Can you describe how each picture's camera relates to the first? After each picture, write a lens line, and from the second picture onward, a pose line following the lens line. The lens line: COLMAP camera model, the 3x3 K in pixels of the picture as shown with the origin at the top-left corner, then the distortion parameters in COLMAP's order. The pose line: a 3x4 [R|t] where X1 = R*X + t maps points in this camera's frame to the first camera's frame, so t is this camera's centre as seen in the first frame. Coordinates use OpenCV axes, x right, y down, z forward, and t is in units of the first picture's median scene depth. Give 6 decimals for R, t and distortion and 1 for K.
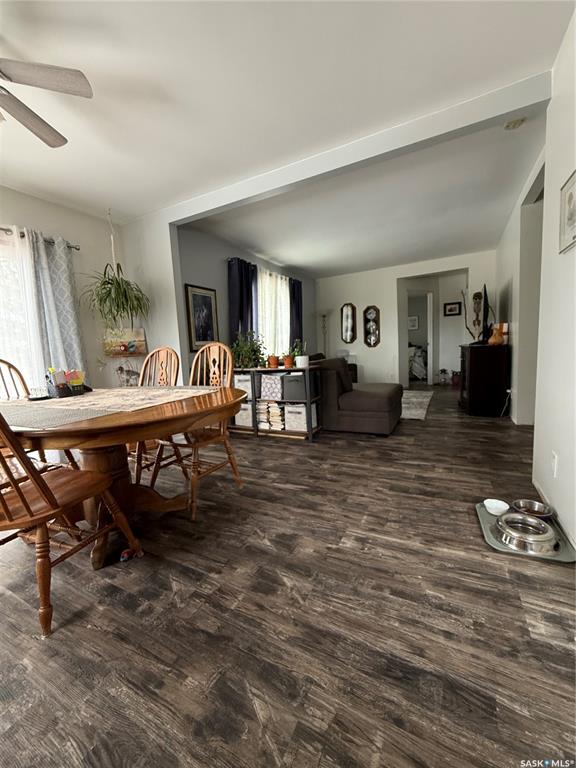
lens RADIAL K [[306.2, 0, 287.9], [0, 306.2, 380.8], [0, 0, 1]] dist [0.000223, 0.000494]
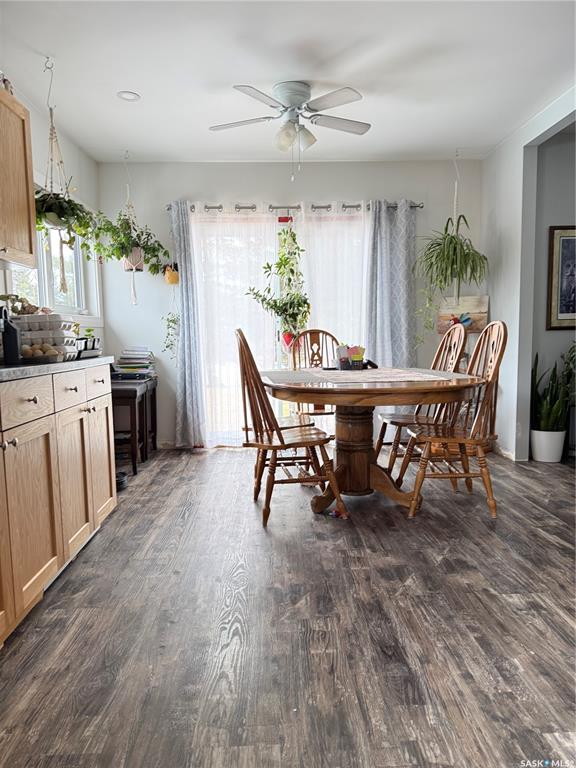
lens RADIAL K [[541.2, 0, 287.6], [0, 541.2, 388.1], [0, 0, 1]] dist [0.011881, -0.012894]
pose [[0.498203, 0.126688, -0.857755, 0.943171], [-0.099695, 0.991077, 0.088475, -0.037322], [0.861310, 0.041435, 0.506387, -0.154770]]
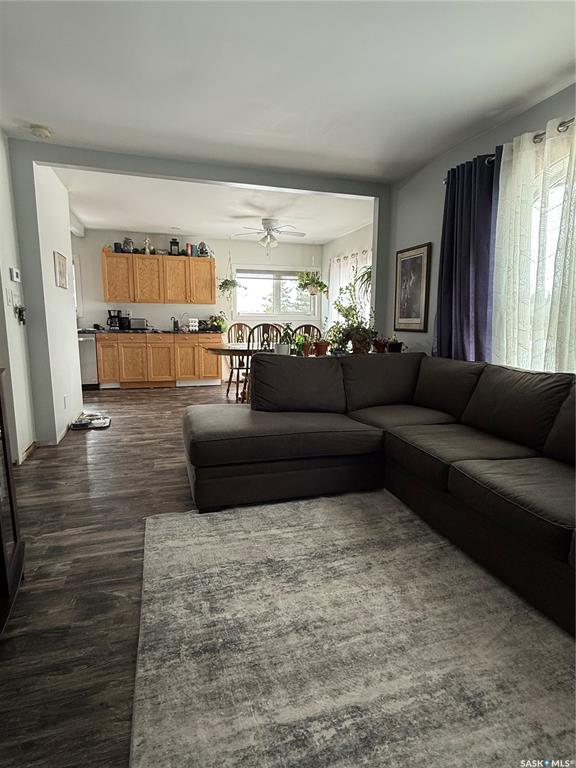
lens RADIAL K [[402.2, 0, 290.4], [0, 402.2, 380.3], [0, 0, 1]] dist [-0.003006, 0.002746]
pose [[-0.699162, 0.151027, -0.698830, 1.584609], [-0.050051, 0.964698, 0.258560, -0.528984], [0.713210, 0.215752, -0.666920, 3.509627]]
